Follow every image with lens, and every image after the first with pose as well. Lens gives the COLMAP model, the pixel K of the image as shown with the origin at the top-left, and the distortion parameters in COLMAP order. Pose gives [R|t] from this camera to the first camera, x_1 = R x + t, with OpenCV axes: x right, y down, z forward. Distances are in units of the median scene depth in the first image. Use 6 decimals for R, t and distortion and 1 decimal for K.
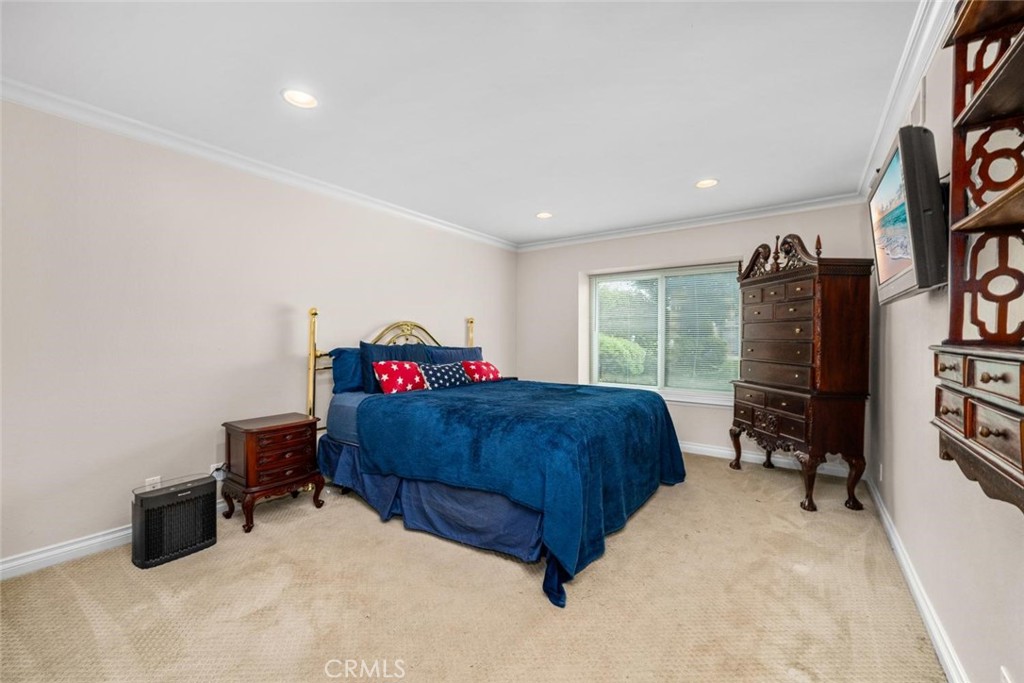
lens RADIAL K [[414.5, 0, 513.4], [0, 414.5, 336.0], [0, 0, 1]] dist [-0.000177, 0.000048]
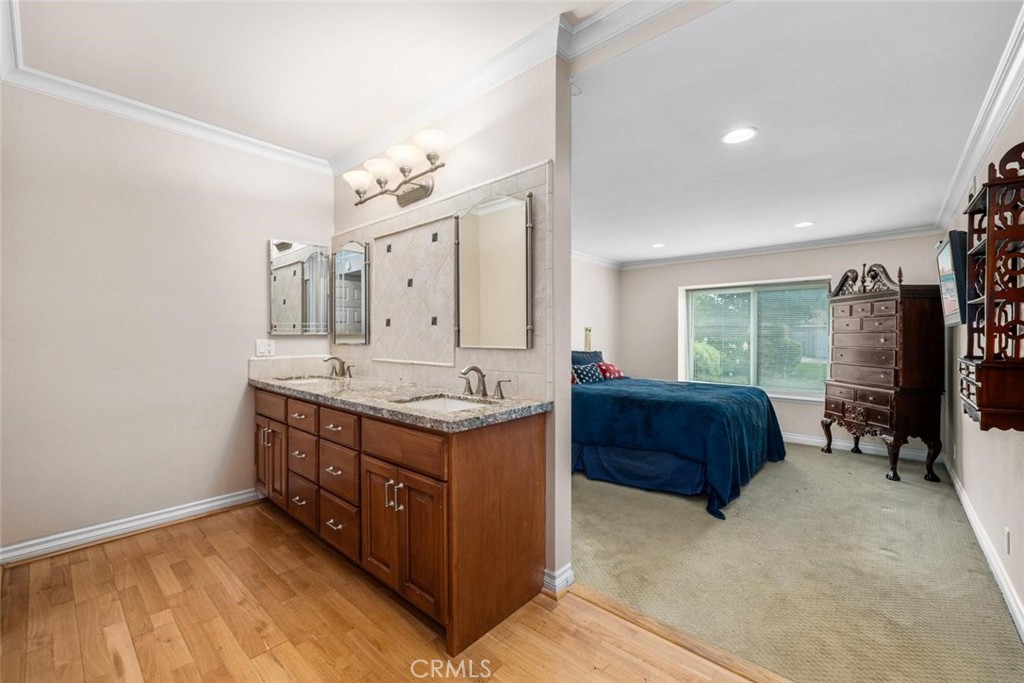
lens RADIAL K [[417.2, 0, 516.8], [0, 417.2, 333.3], [0, 0, 1]] dist [-0.000947, -0.000171]
pose [[0.993624, -0.001676, -0.112731, -0.273604], [0.000805, 0.999969, -0.007773, -0.025041], [0.112741, 0.007633, 0.993595, -0.380718]]
